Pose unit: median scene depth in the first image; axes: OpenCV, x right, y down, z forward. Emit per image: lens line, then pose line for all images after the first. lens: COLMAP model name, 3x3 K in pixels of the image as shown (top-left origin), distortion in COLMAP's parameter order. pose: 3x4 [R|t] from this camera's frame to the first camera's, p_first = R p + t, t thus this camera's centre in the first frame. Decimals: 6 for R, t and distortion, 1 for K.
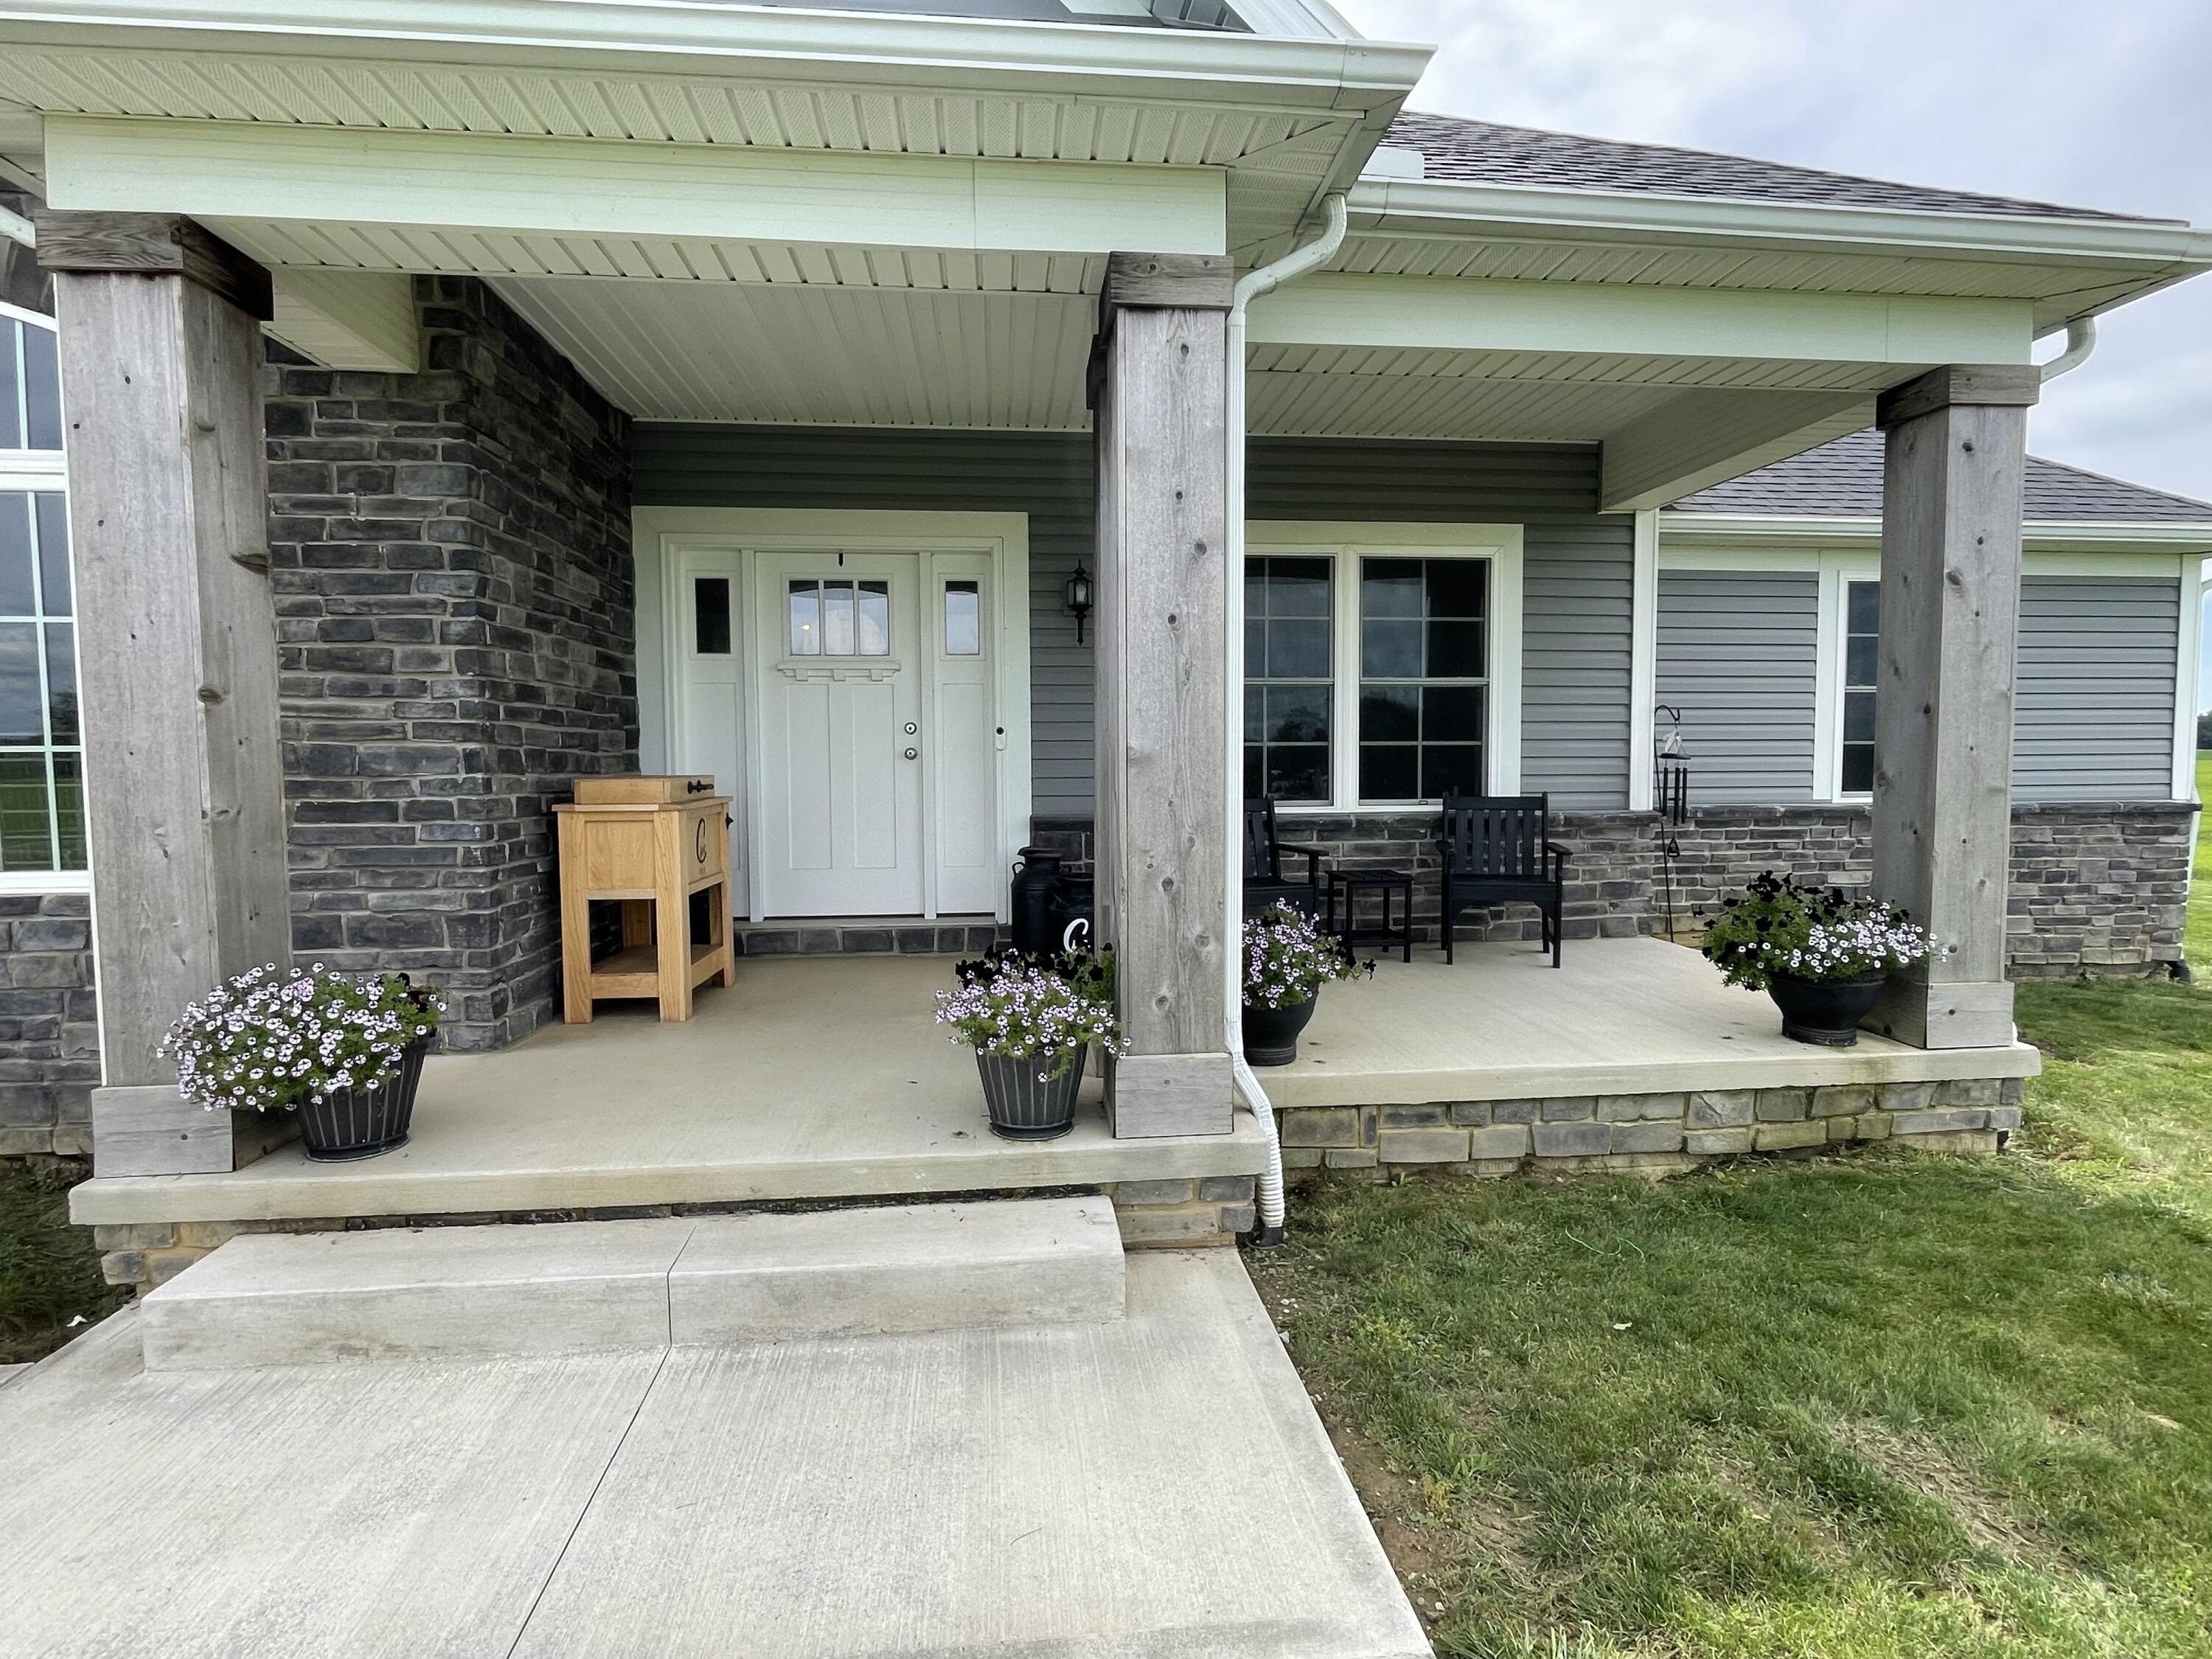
lens RADIAL K [[1124.0, 0, 1107.9], [0, 1124.0, 826.4], [0, 0, 1]] dist [-0.006609, 0.000018]
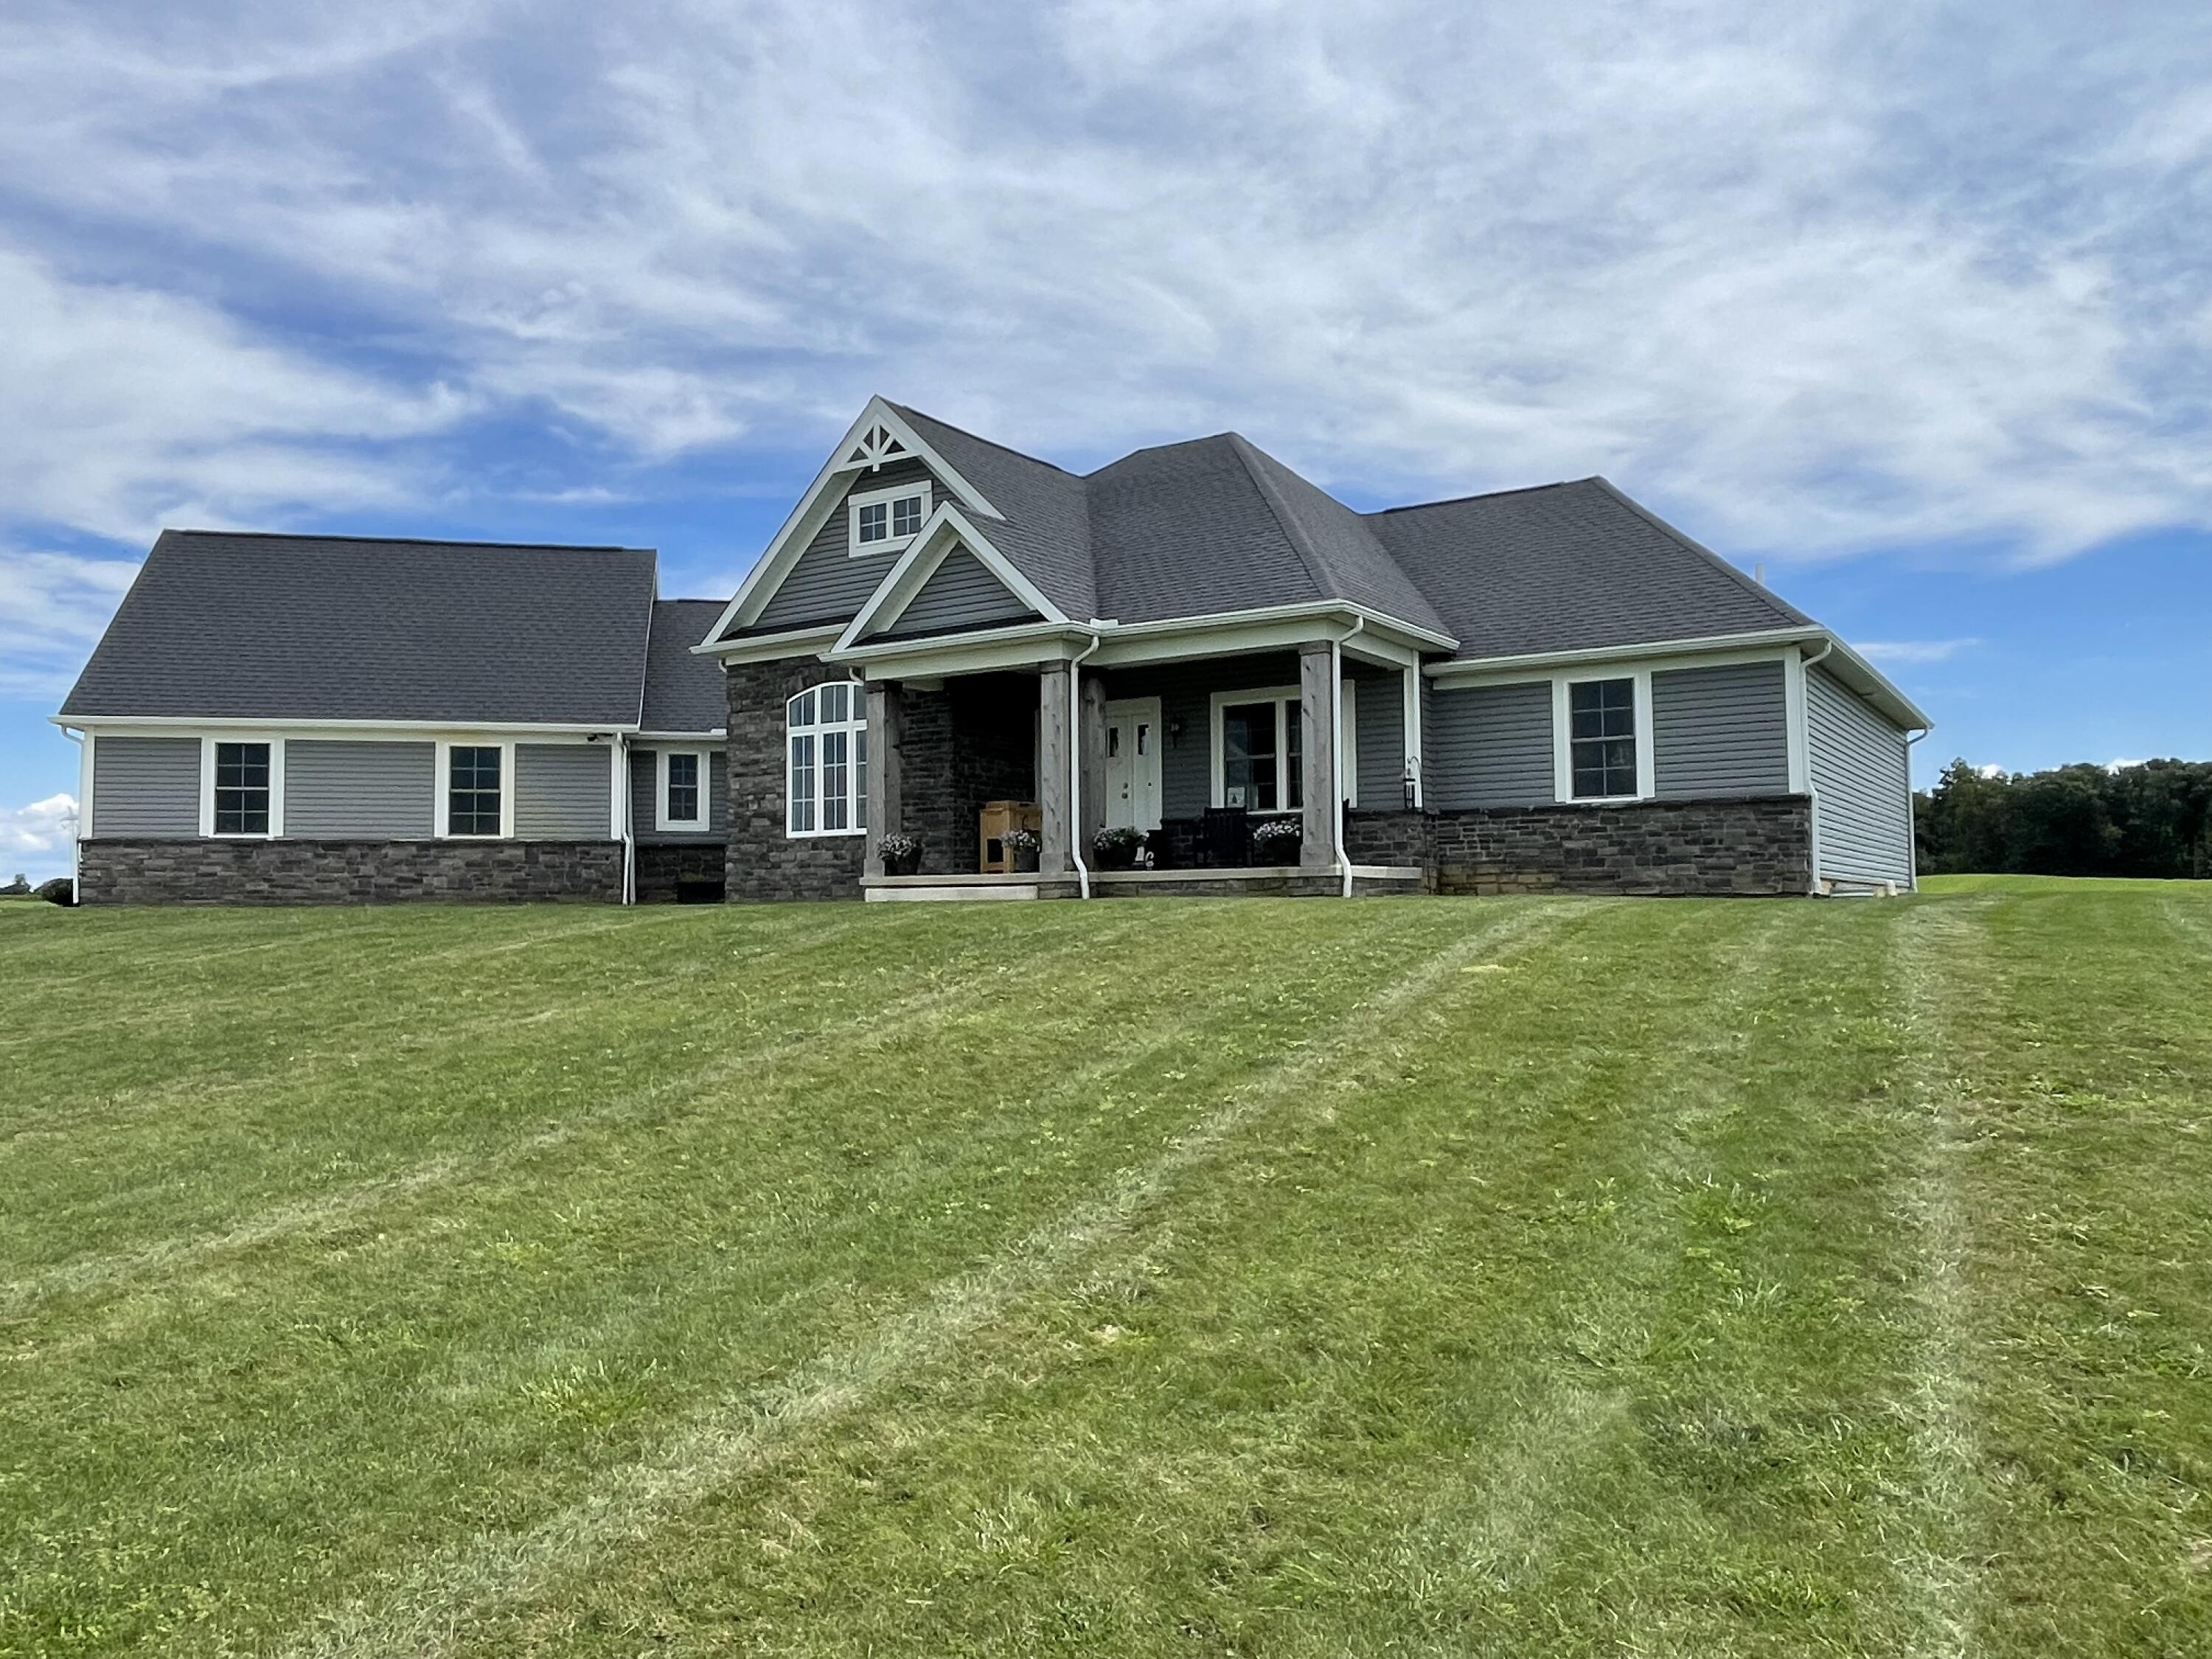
lens RADIAL K [[1623.0, 0, 1083.9], [0, 1623.0, 835.6], [0, 0, 1]] dist [0.001744, -0.001688]
pose [[0.777672, -0.033664, -0.627768, 1.971041], [-0.033654, 0.994904, -0.095042, 0.359981], [0.627769, 0.095038, 0.772576, -1.783649]]
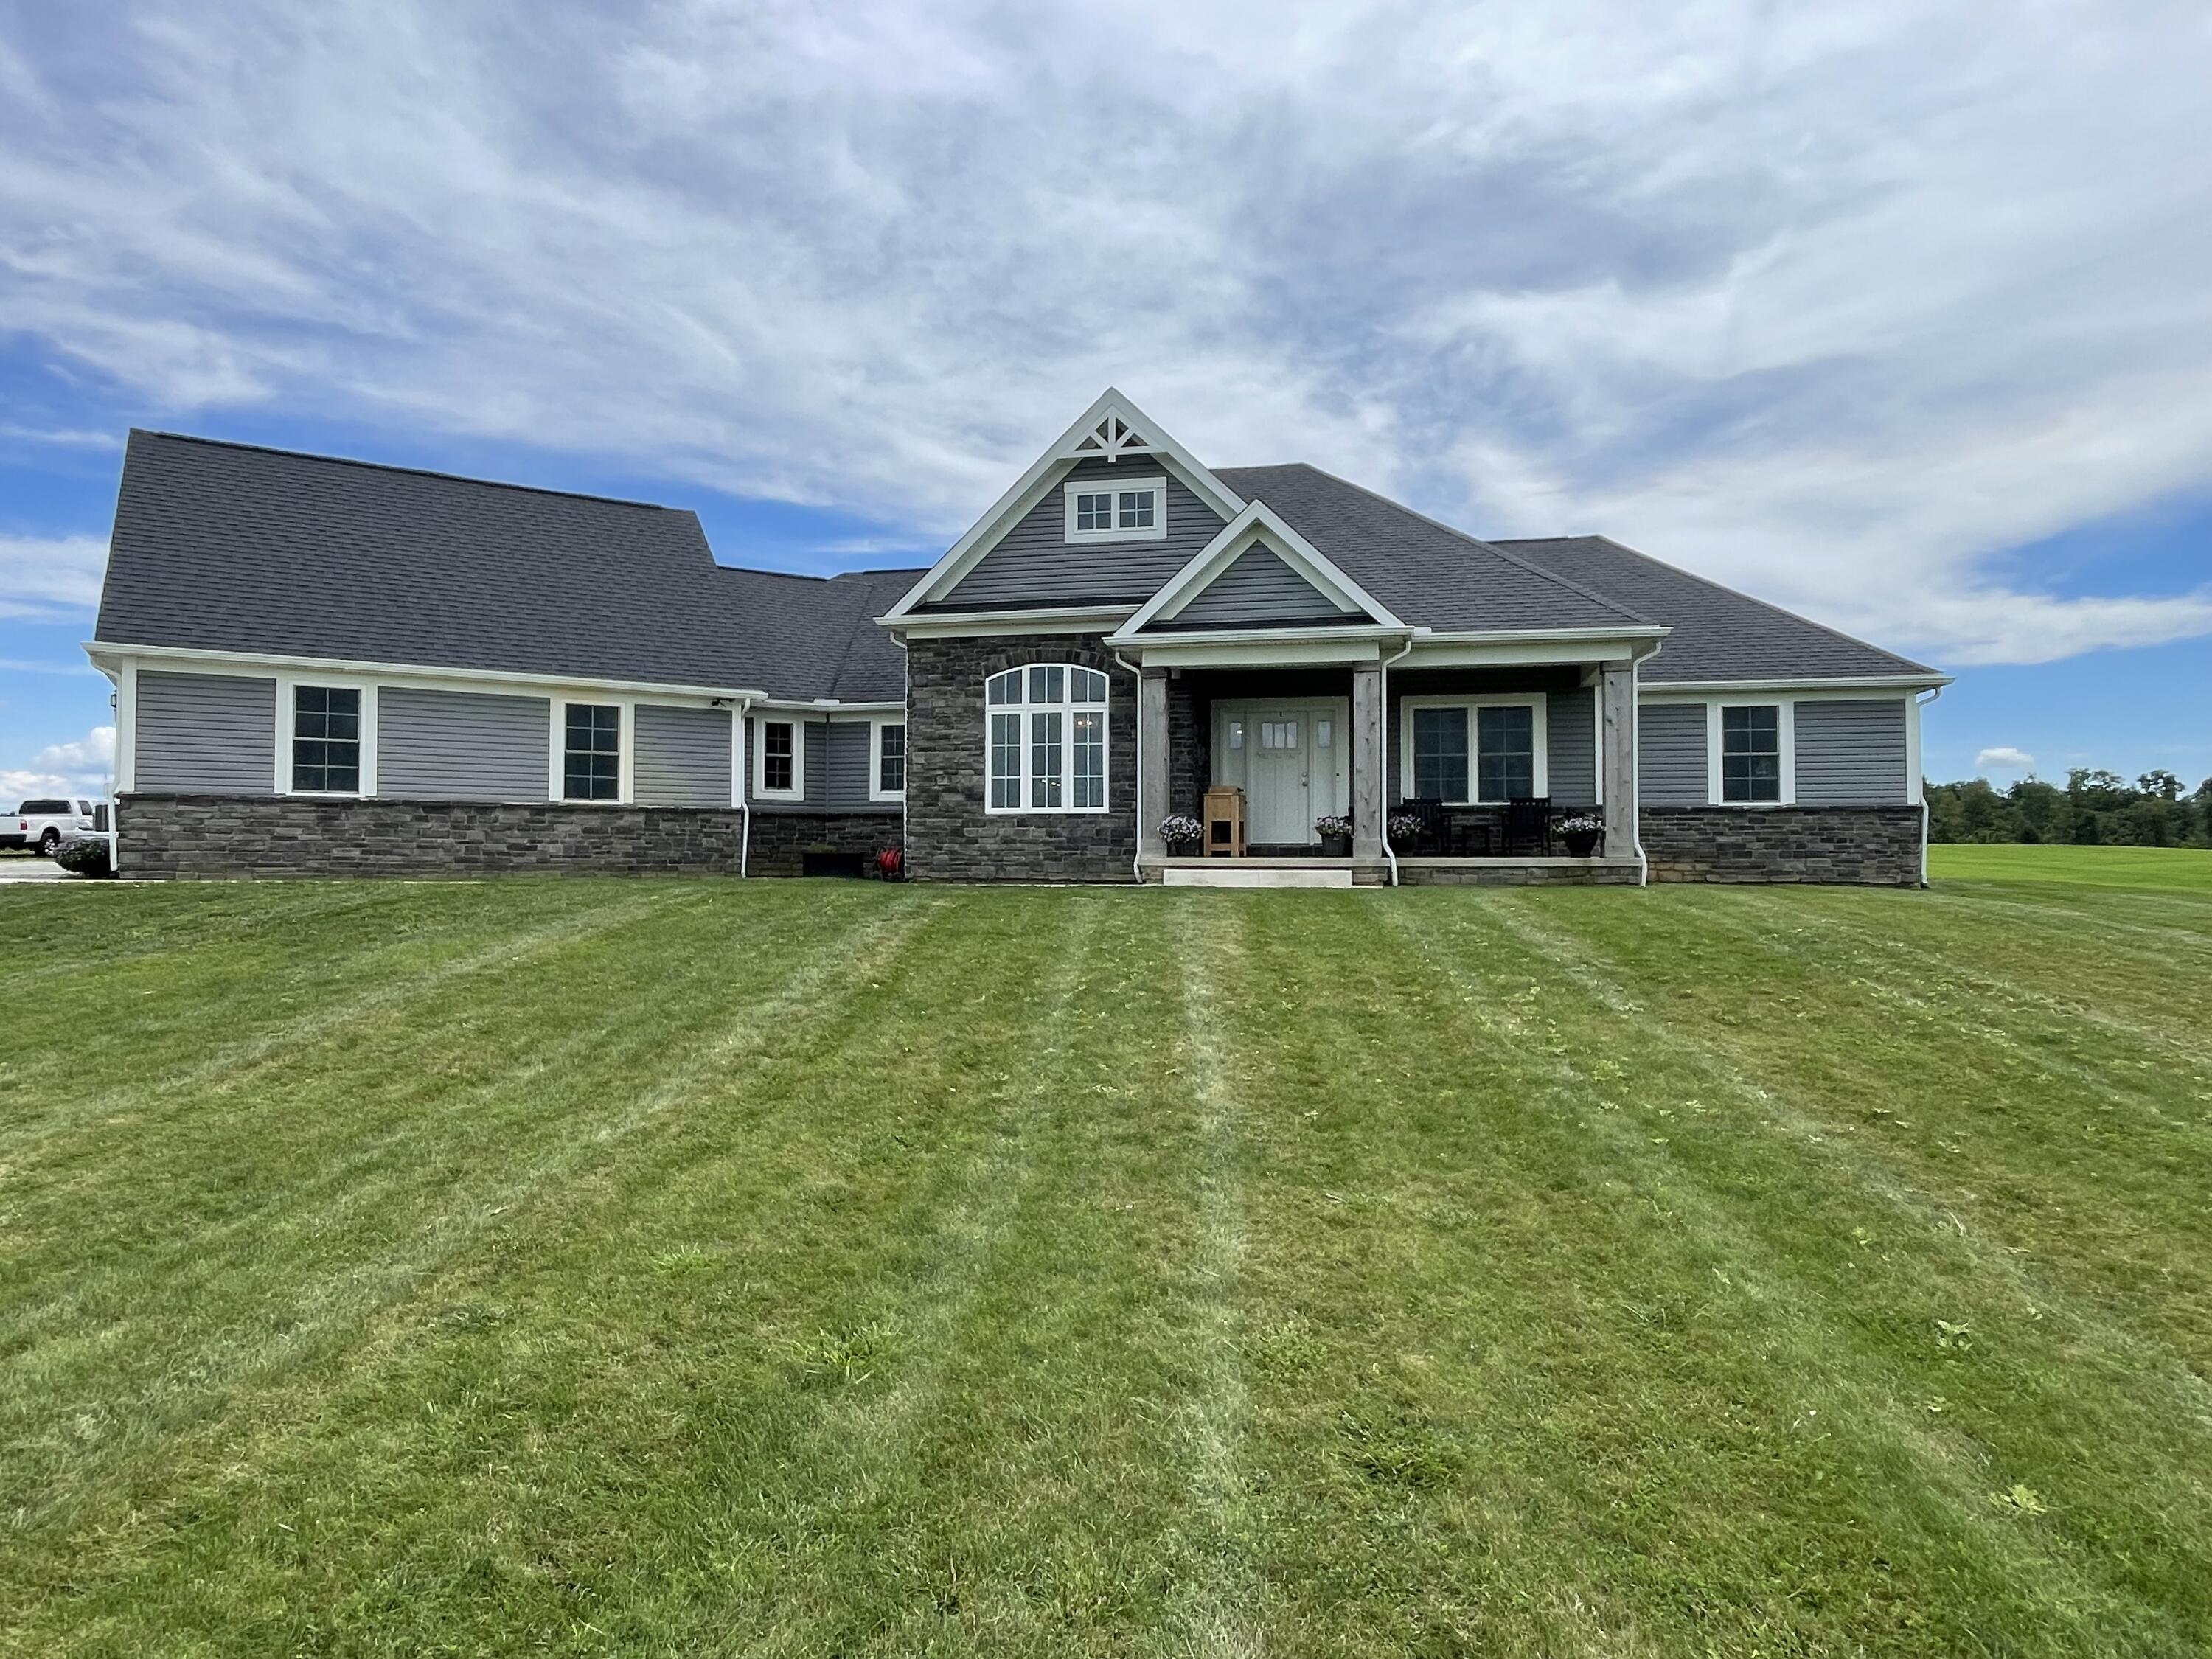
lens RADIAL K [[1323.7, 0, 1101.3], [0, 1323.7, 825.4], [0, 0, 1]] dist [0.004759, -0.006871]
pose [[0.951372, -0.002226, -0.308037, 0.339173], [-0.025359, 0.996014, -0.085519, 0.318597], [0.306999, 0.089171, 0.947523, -2.163368]]
